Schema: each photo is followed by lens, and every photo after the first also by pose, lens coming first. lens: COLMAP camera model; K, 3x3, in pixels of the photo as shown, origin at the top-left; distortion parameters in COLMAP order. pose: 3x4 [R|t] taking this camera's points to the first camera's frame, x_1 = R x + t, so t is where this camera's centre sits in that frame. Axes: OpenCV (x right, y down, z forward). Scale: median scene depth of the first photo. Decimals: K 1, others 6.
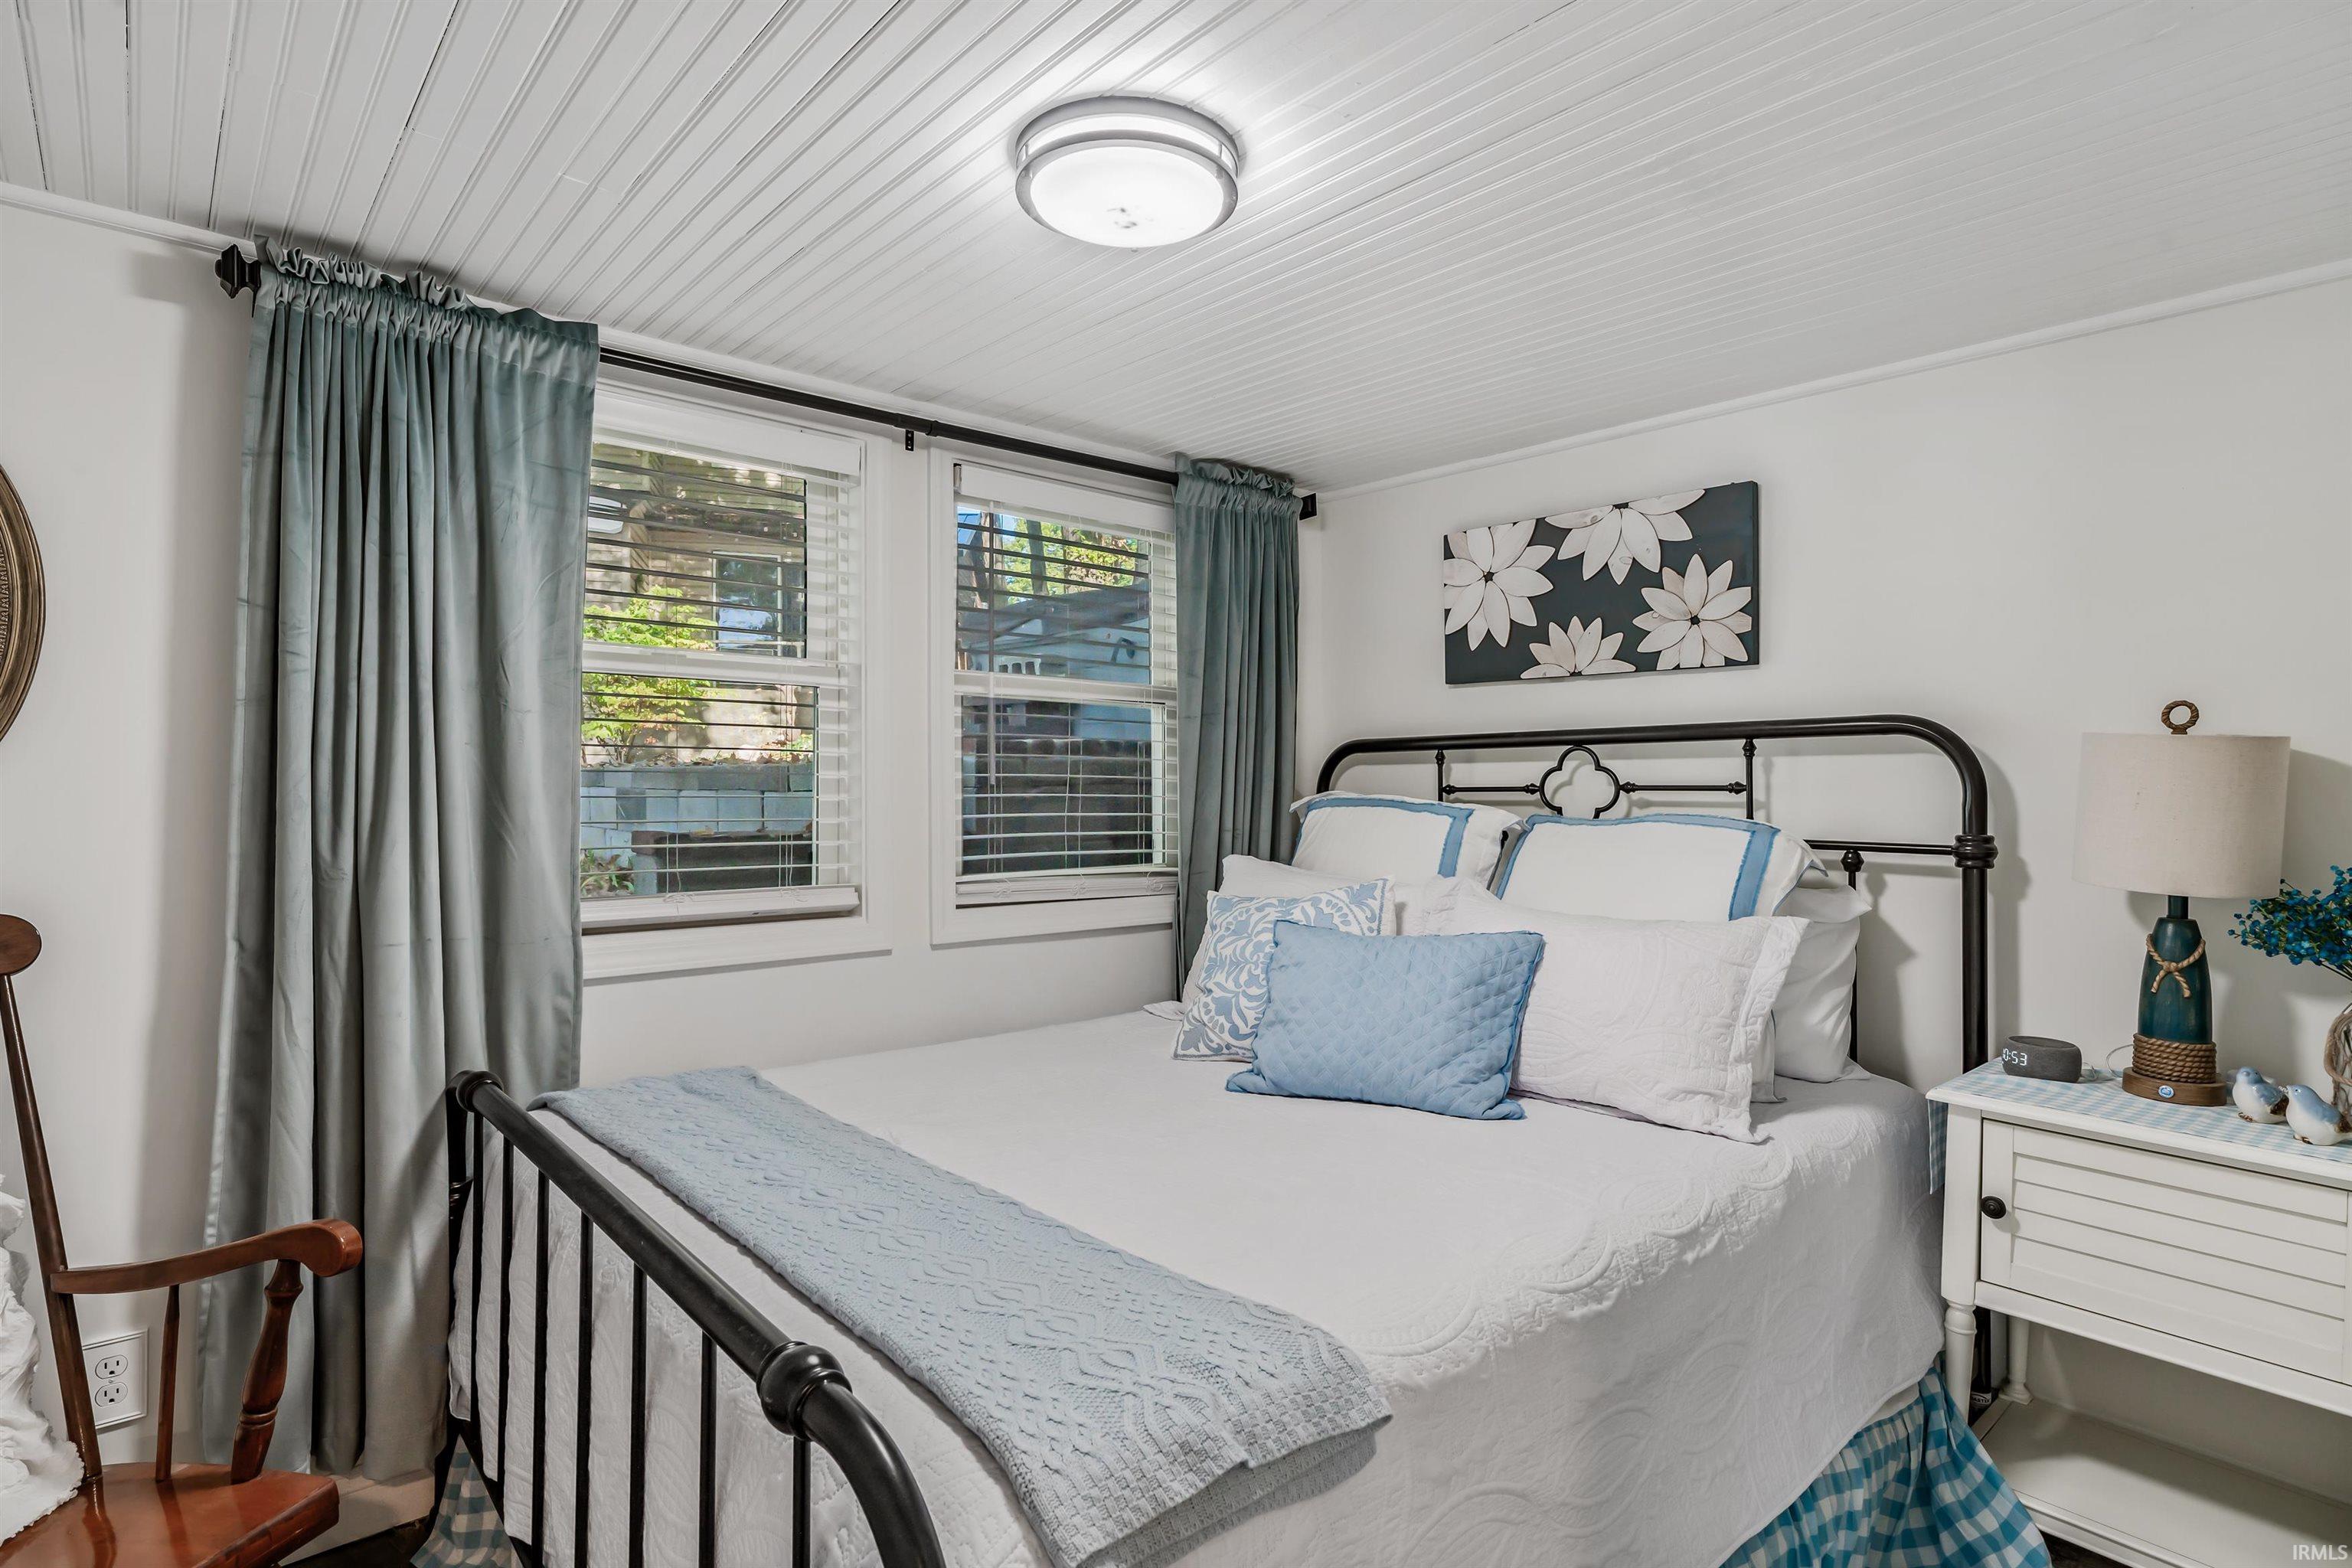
lens RADIAL K [[1224.6, 0, 1175.8], [0, 1224.6, 782.3], [0, 0, 1]] dist [-0.000027, 0.000801]
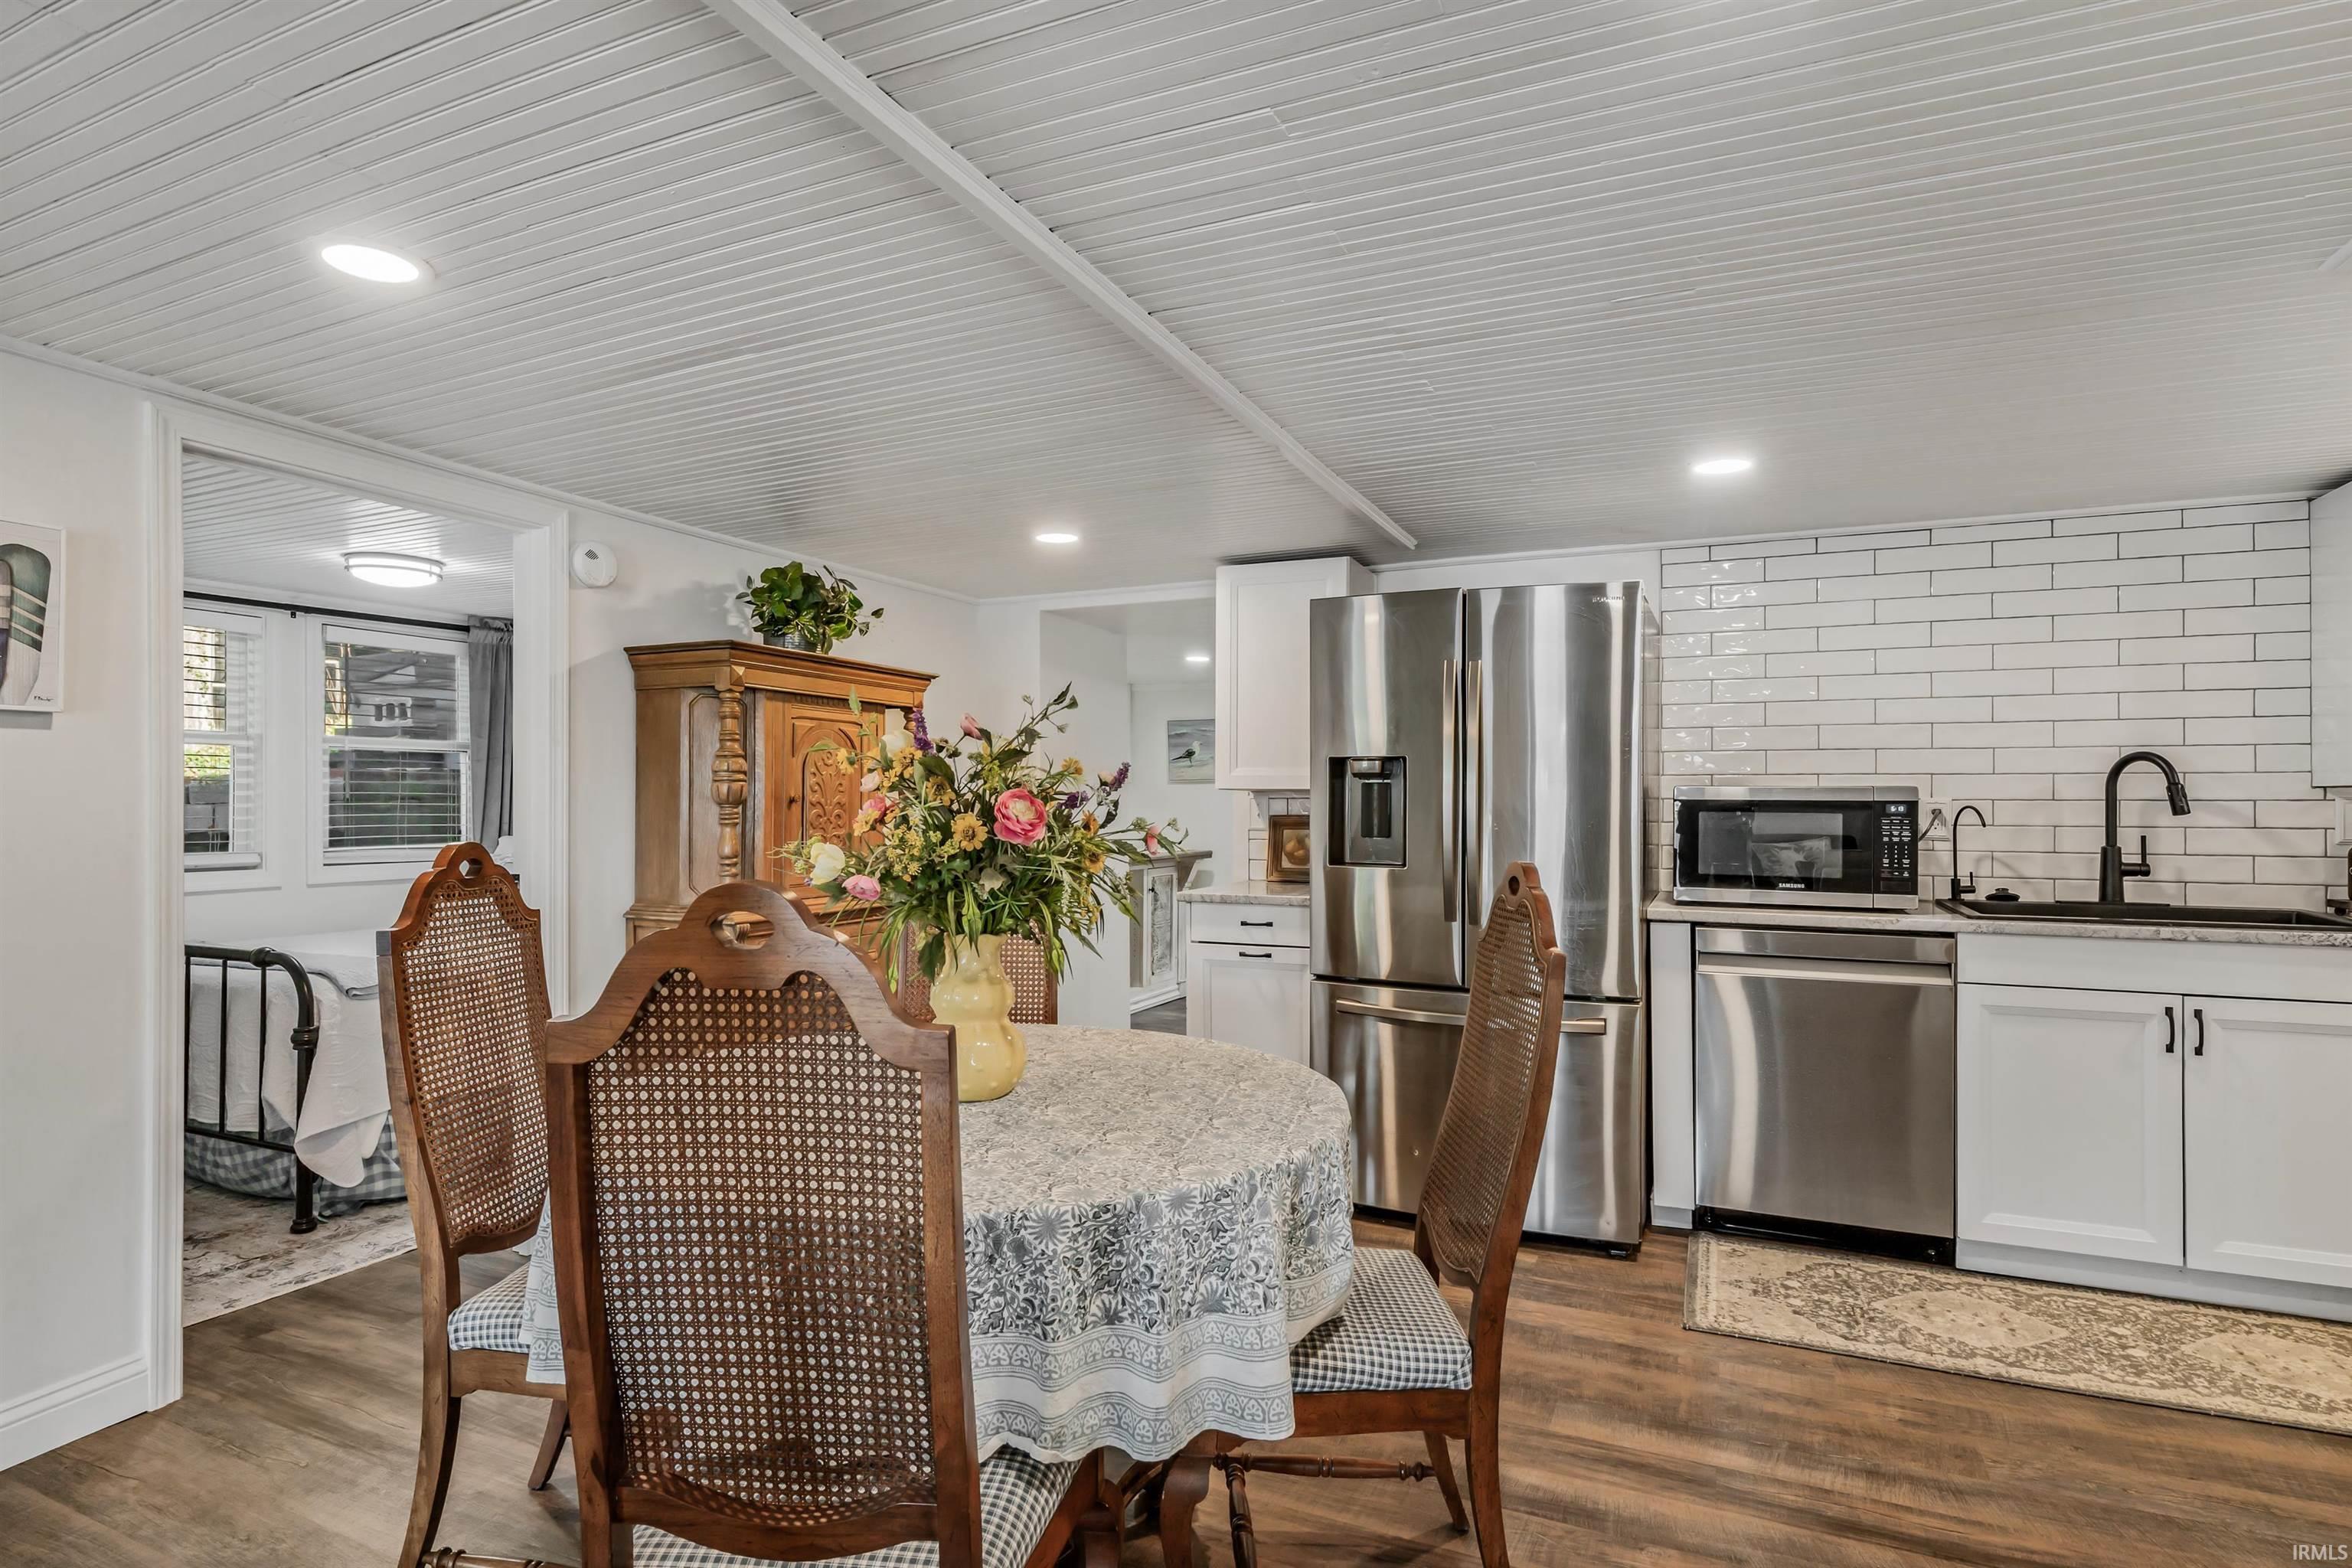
lens RADIAL K [[1224.6, 0, 1168.0], [0, 1224.6, 793.6], [0, 0, 1]] dist [-0.000027, 0.000801]
pose [[0.916008, -0.002304, 0.401154, 0.234479], [0.002571, 0.999997, -0.000125, -0.000912], [-0.401153, 0.001146, 0.916011, -1.144530]]
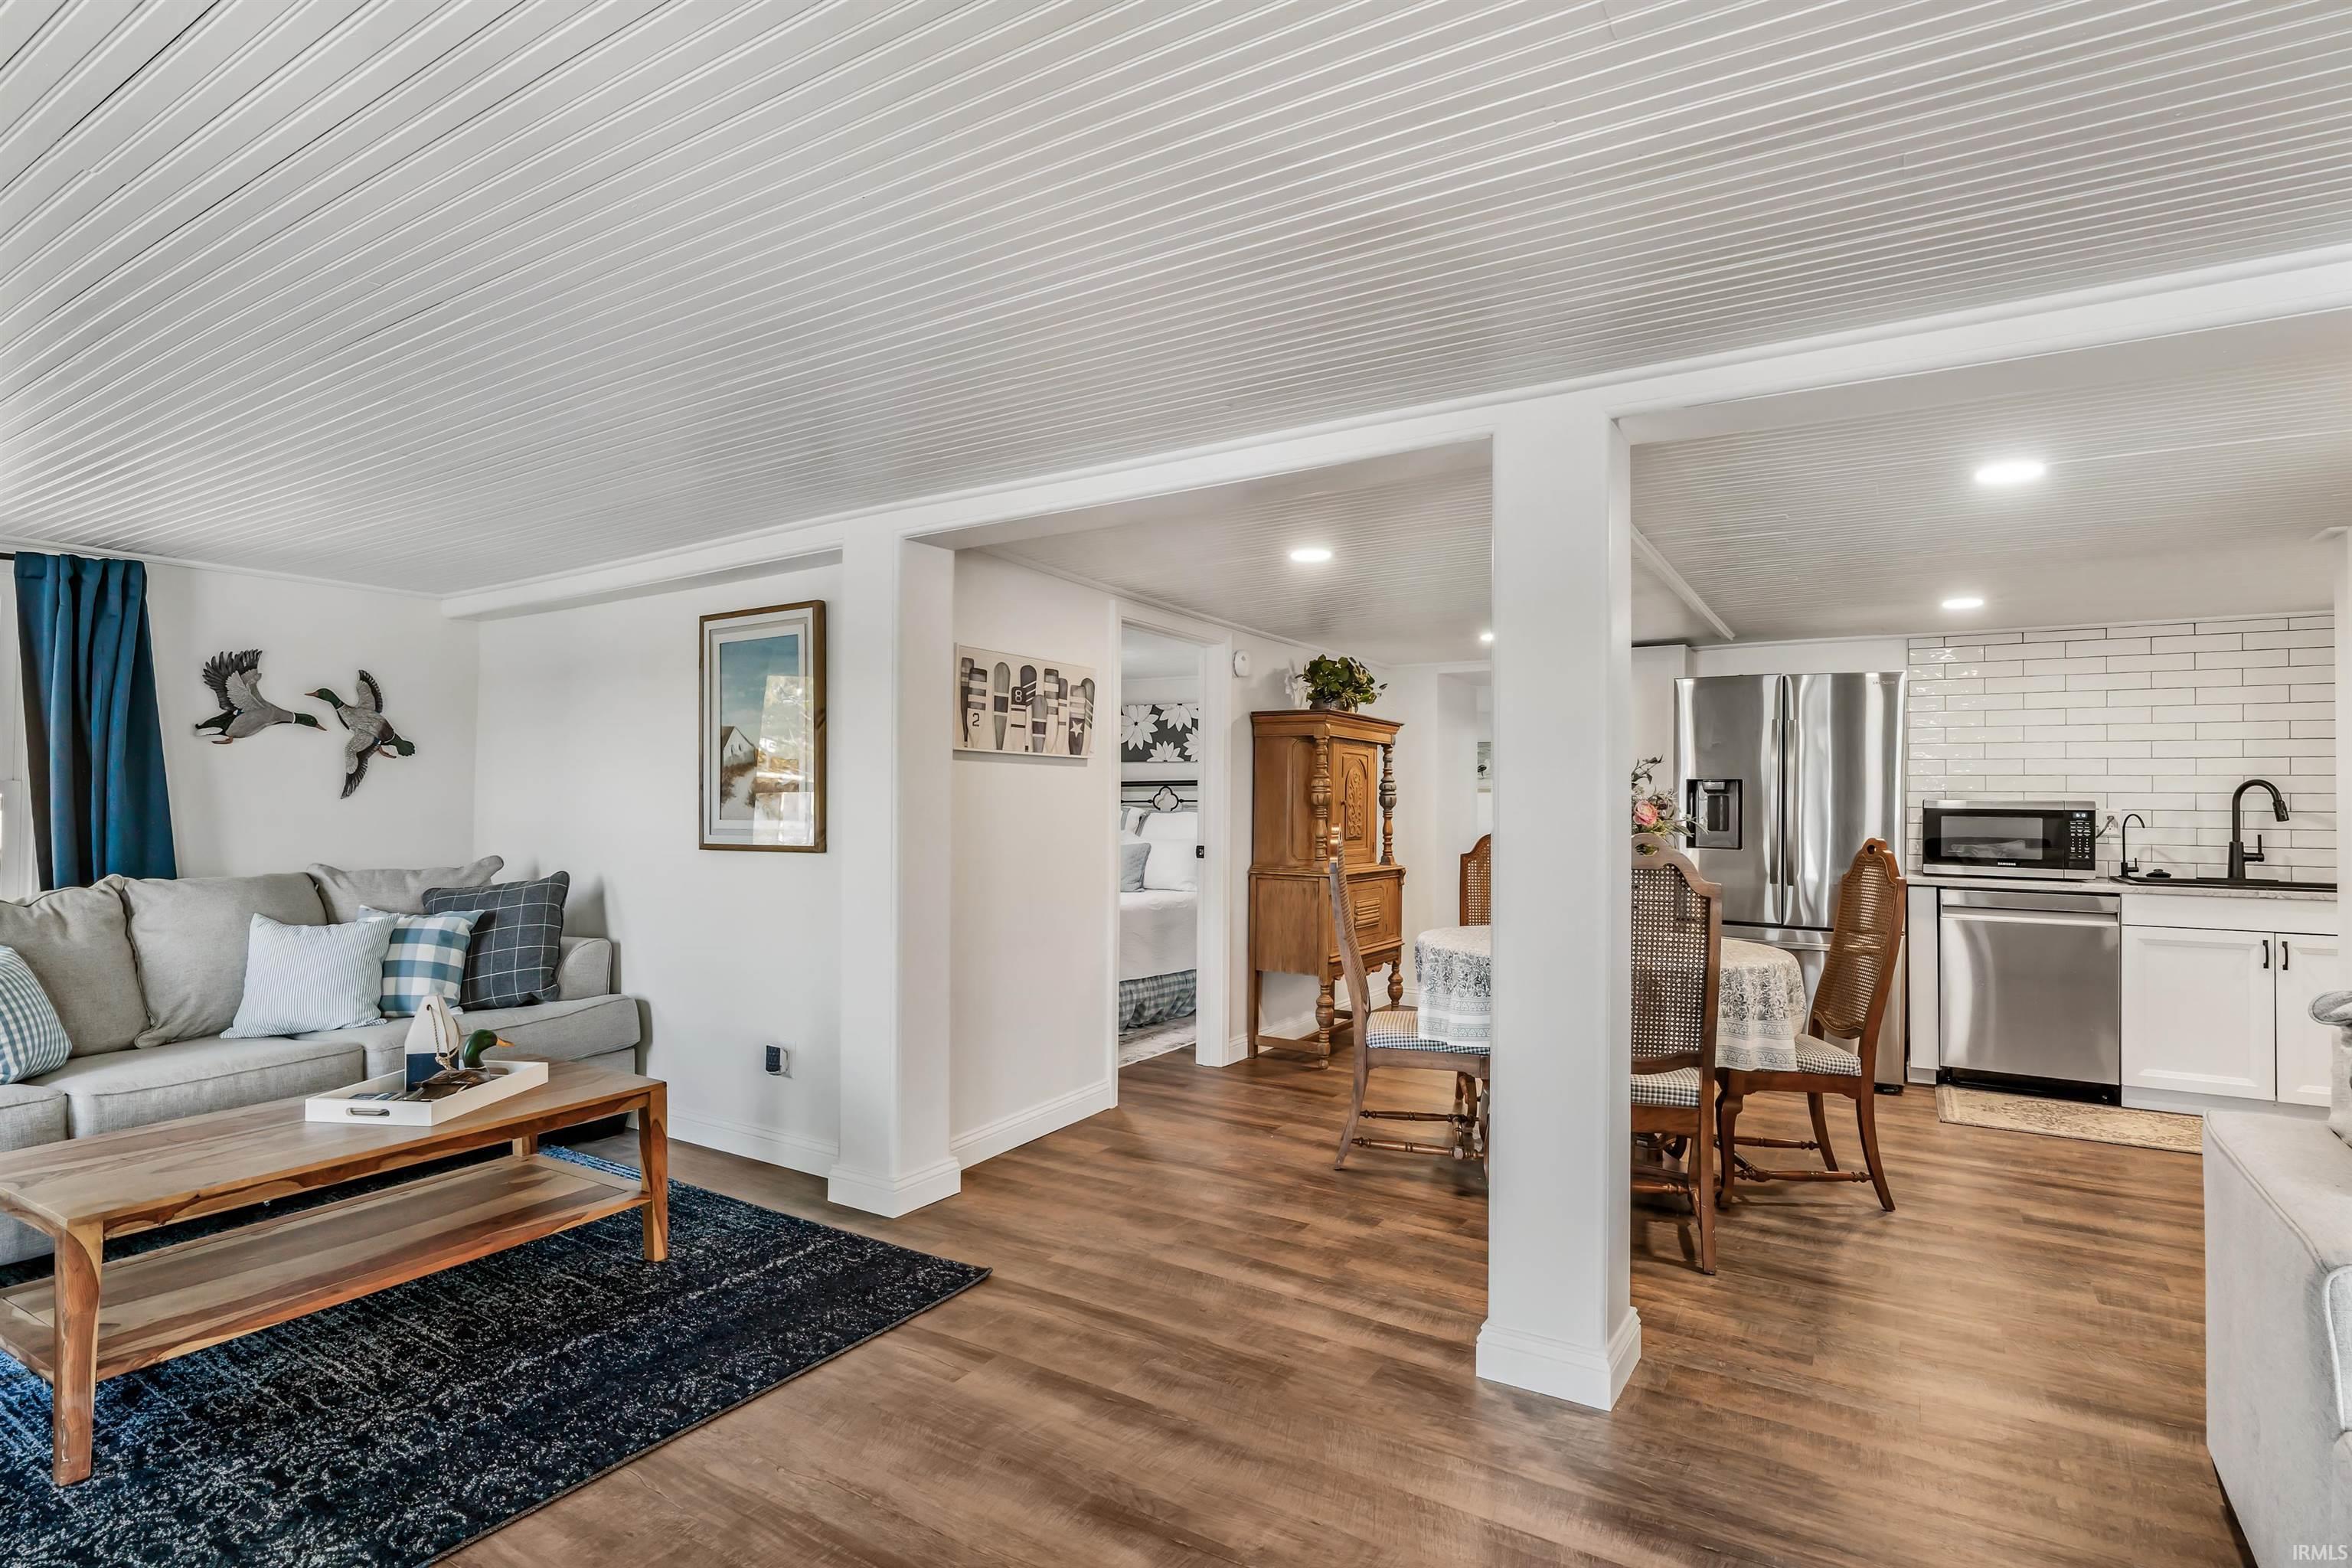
lens RADIAL K [[1163.6, 0, 1162.2], [0, 1163.6, 783.7], [0, 0, 1]] dist [-0.000339, -0.000032]
pose [[0.962861, 0.008535, 0.269864, -0.417900], [-0.005628, 0.999918, -0.011543, -0.003971], [-0.269940, 0.009596, 0.962829, -1.632333]]
